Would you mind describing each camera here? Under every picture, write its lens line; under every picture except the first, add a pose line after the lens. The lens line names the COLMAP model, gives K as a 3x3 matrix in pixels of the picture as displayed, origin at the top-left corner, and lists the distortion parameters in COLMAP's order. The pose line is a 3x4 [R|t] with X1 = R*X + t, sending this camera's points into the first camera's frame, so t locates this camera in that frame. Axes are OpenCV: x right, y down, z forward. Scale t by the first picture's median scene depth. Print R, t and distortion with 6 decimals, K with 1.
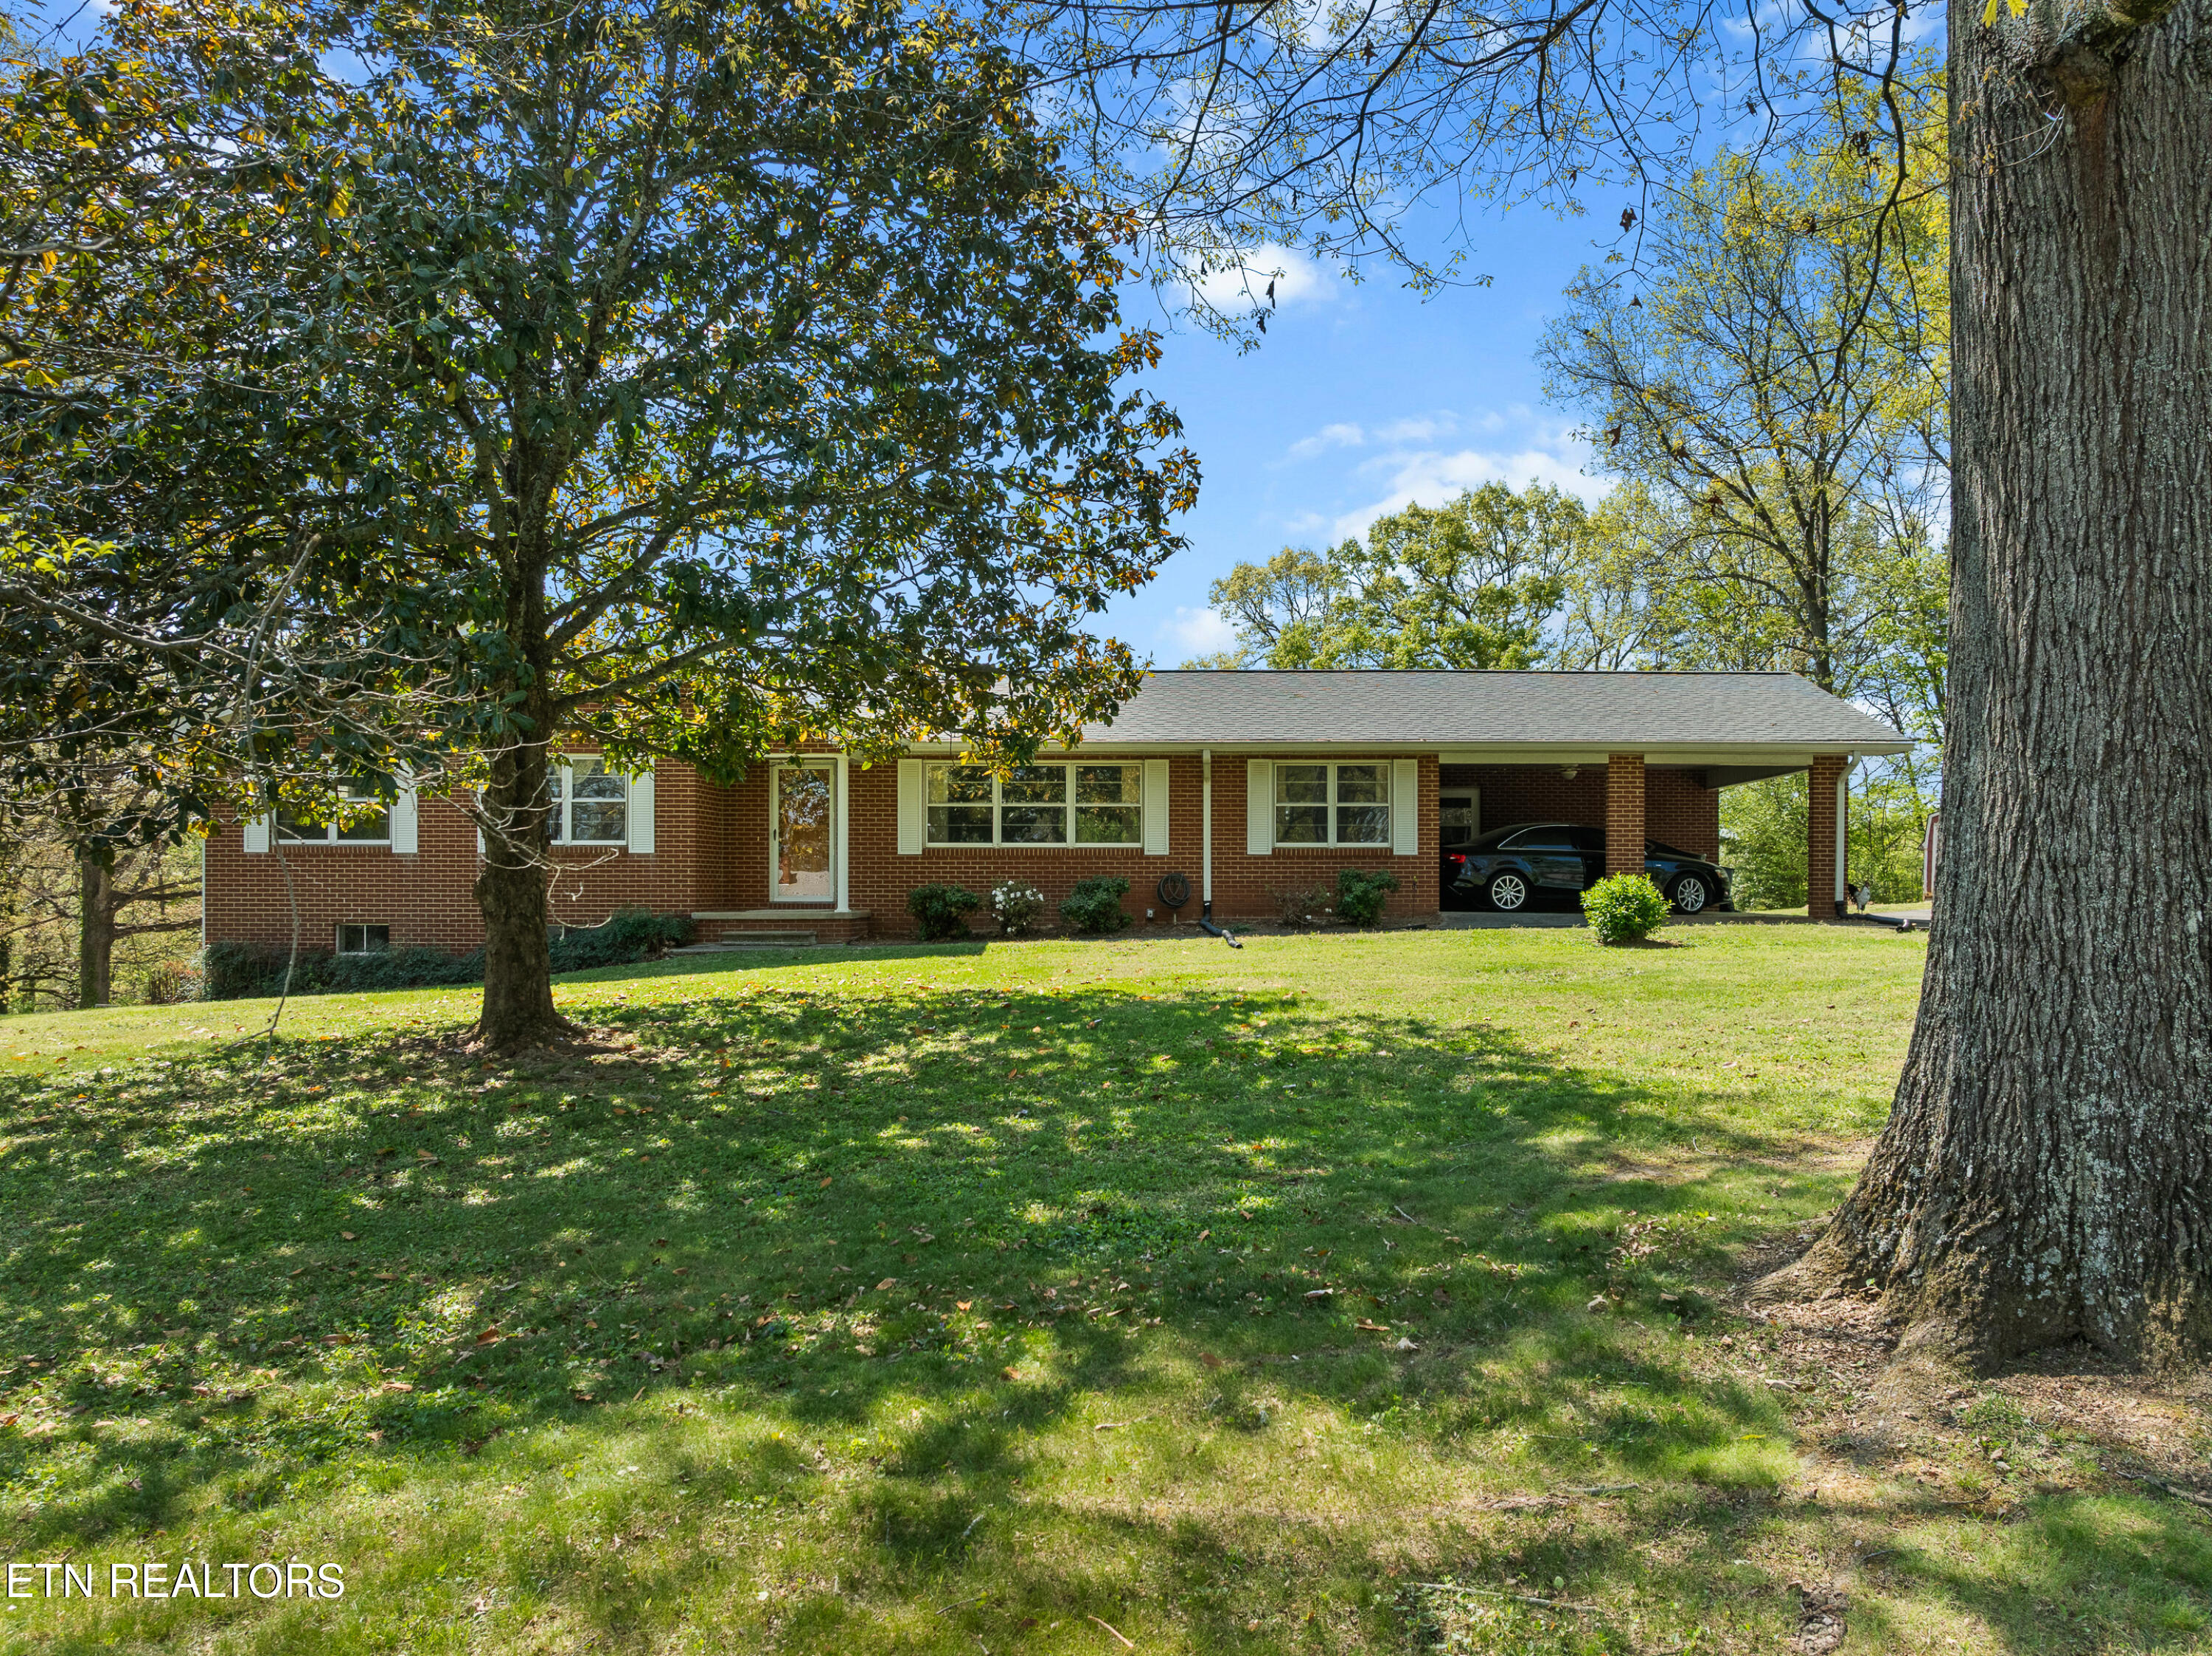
lens RADIAL K [[1517.6, 0, 1106.0], [0, 1517.6, 828.0], [0, 0, 1]] dist [-0.005673, -0.001056]
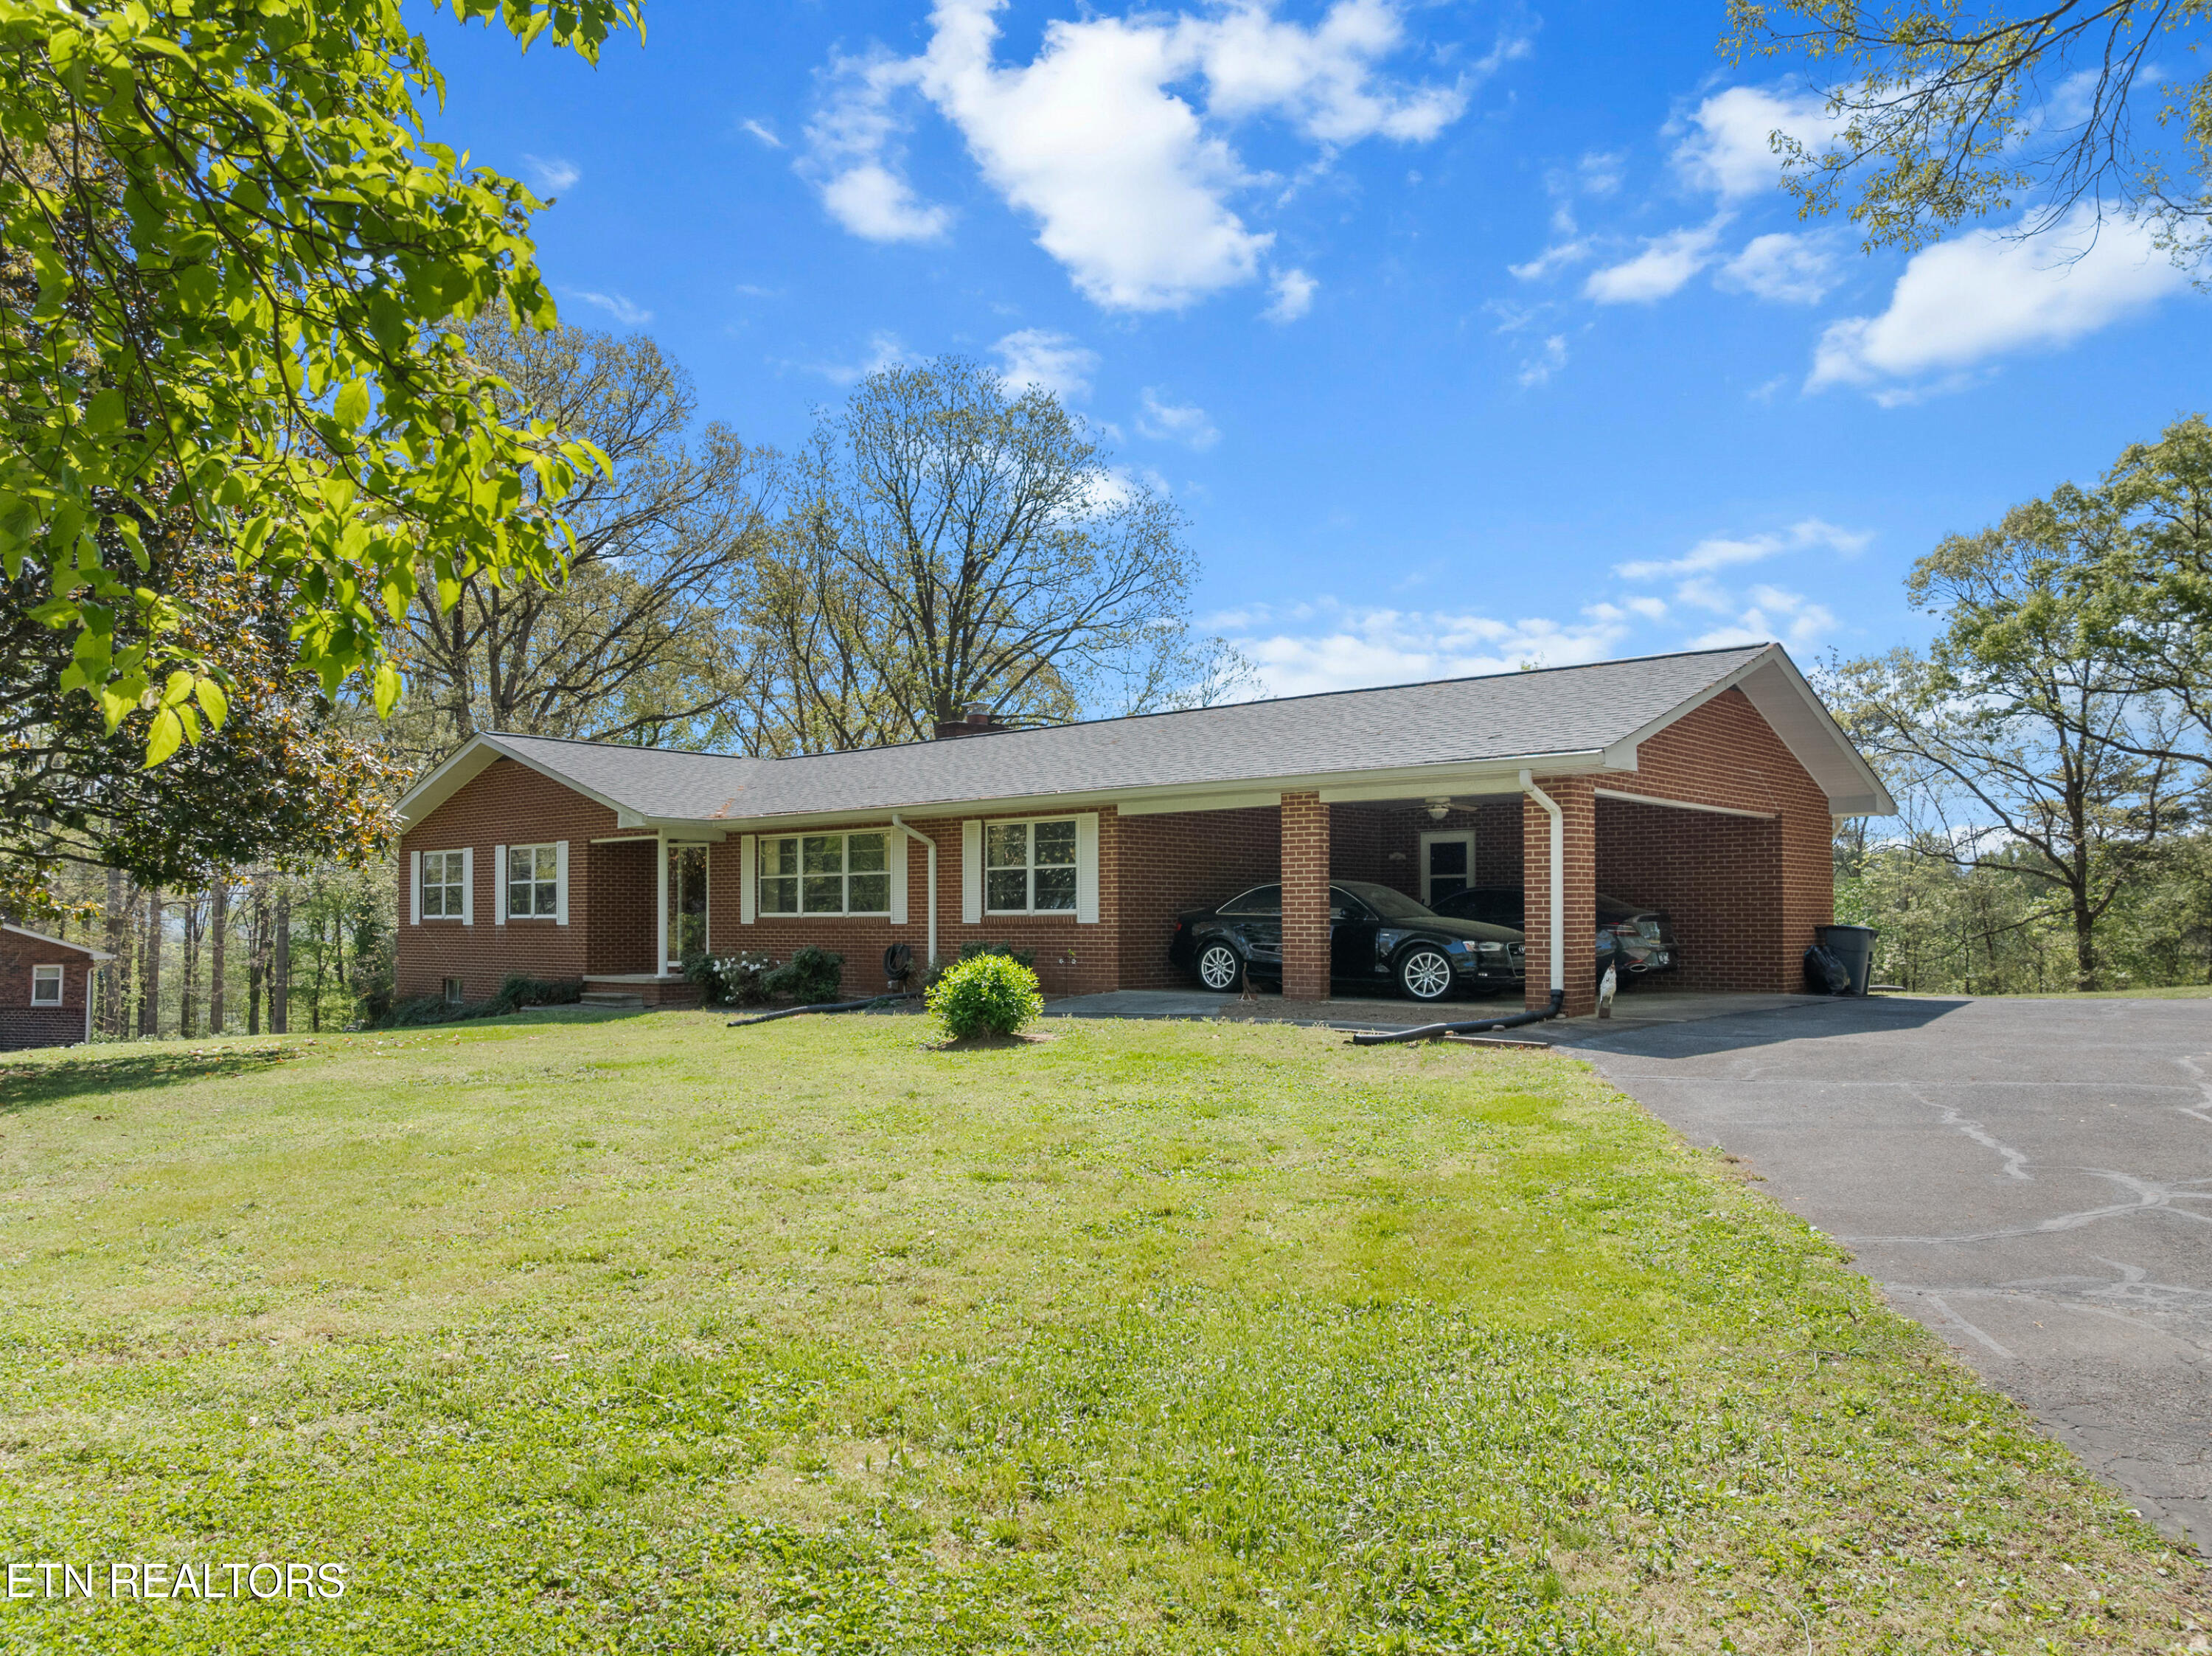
lens RADIAL K [[1517.6, 0, 1106.0], [0, 1517.6, 828.0], [0, 0, 1]] dist [-0.005673, -0.001056]
pose [[0.708351, -0.047337, -0.704272, 0.820194], [0.033572, 0.998879, -0.033373, -0.007509], [0.705062, -0.000004, 0.709146, 0.391654]]
